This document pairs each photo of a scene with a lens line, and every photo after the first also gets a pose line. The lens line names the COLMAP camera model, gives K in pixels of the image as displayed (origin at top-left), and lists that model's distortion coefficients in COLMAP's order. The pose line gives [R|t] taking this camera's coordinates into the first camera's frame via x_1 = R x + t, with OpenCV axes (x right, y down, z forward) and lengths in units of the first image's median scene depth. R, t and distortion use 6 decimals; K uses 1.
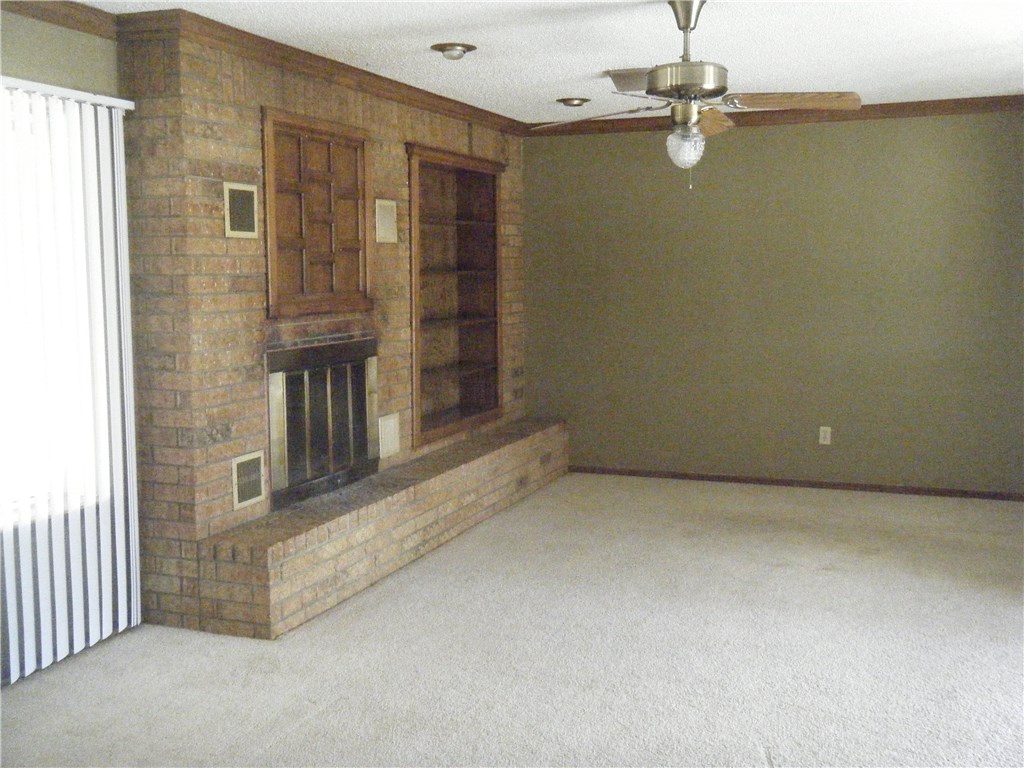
lens RADIAL K [[1065.3, 0, 512.8], [0, 1065.3, 384.7], [0, 0, 1]] dist [-0.005951, 0.000000]
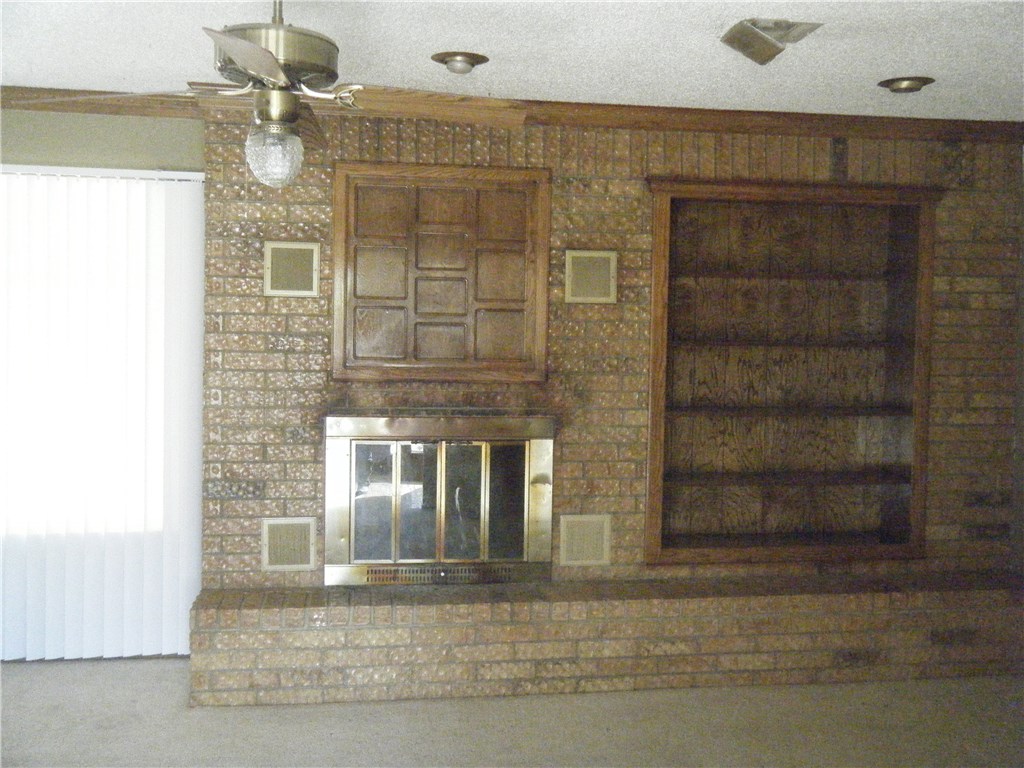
lens RADIAL K [[1065.3, 0, 512.1], [0, 1065.3, 381.7], [0, 0, 1]] dist [-0.005951, 0.000000]
pose [[0.506021, 0.062257, -0.860272, 0.670424], [-0.115890, 0.993255, 0.003713, -0.084283], [0.854700, 0.097817, 0.509823, 0.655594]]
